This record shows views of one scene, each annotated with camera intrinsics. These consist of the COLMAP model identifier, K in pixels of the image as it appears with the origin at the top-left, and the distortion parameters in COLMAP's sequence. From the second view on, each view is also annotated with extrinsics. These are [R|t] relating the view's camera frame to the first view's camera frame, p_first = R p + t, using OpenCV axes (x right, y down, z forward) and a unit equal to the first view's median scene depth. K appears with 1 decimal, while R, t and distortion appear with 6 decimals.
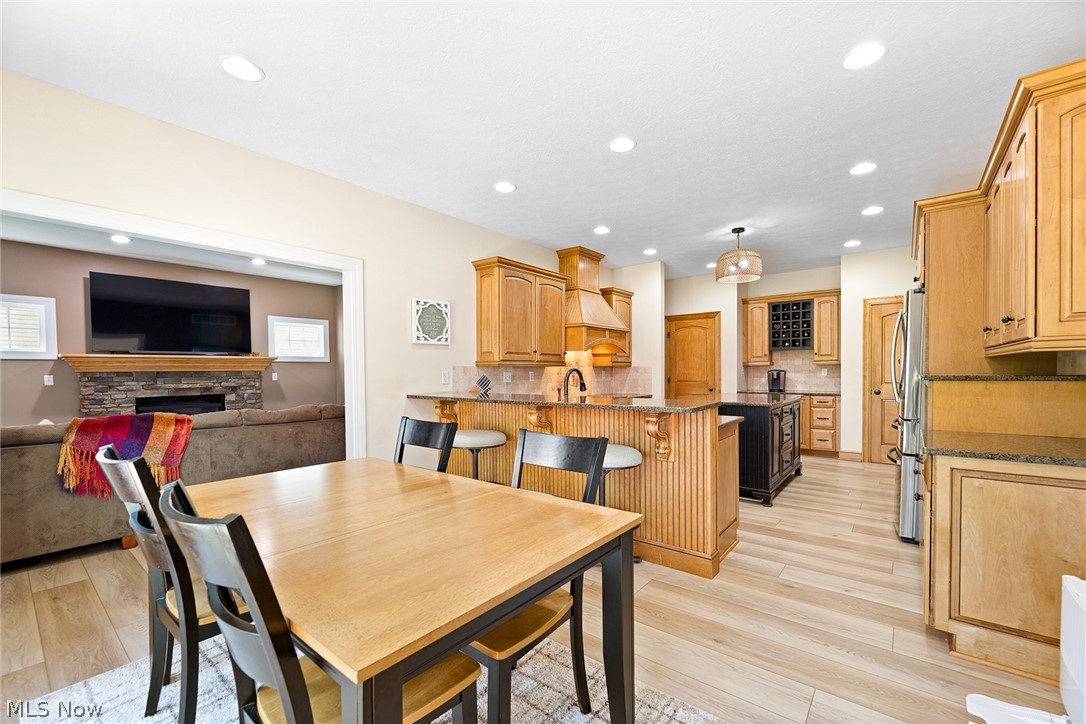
lens RADIAL K [[446.0, 0, 540.0], [0, 446.0, 377.9], [0, 0, 1]] dist [-0.000617, 0.000016]
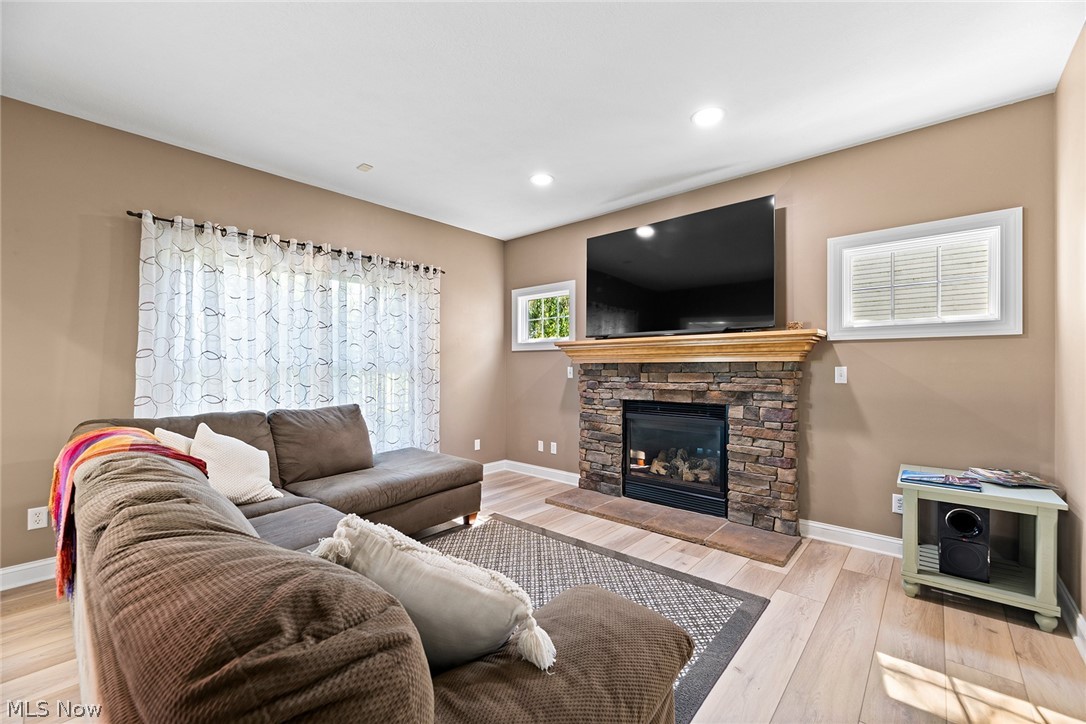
lens RADIAL K [[446.0, 0, 544.2], [0, 446.0, 363.4], [0, 0, 1]] dist [-0.000617, 0.000016]
pose [[-0.042675, 0.003212, -0.999084, -0.067214], [-0.014695, 0.999885, 0.003842, -0.005543], [0.998981, 0.014845, -0.042623, 0.340959]]
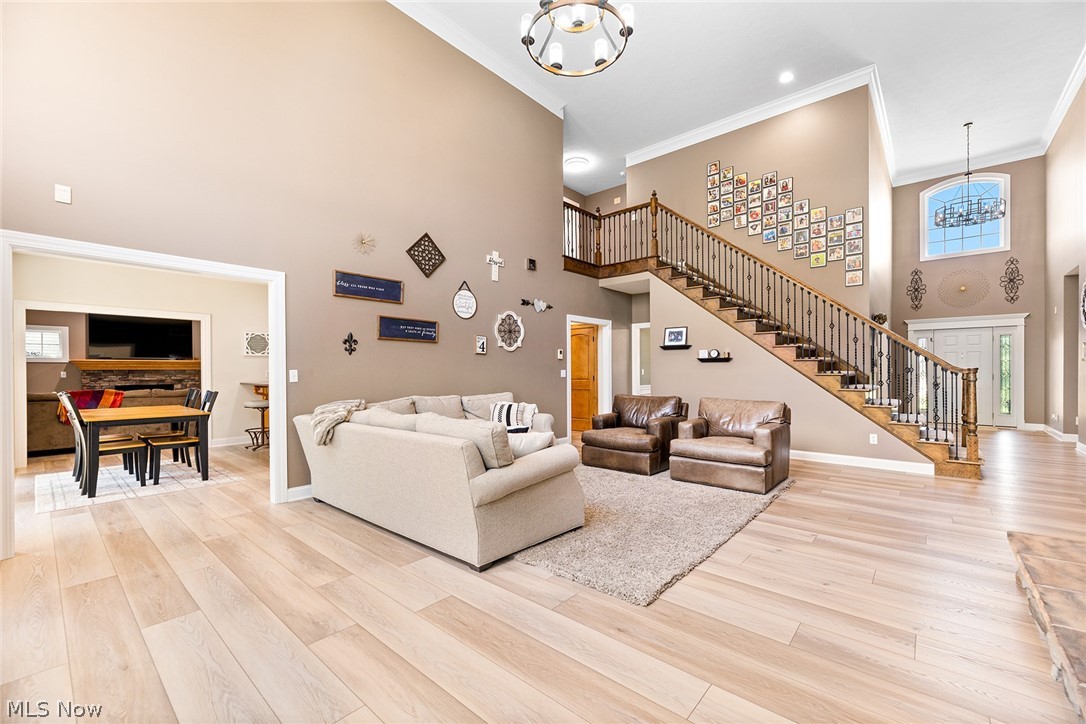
lens RADIAL K [[446.0, 0, 549.8], [0, 446.0, 369.5], [0, 0, 1]] dist [-0.000617, 0.000016]
pose [[0.999448, 0.004160, -0.032962, 0.291051], [-0.004776, 0.999815, -0.018621, 0.003009], [0.032879, 0.018768, 0.999283, -0.231223]]
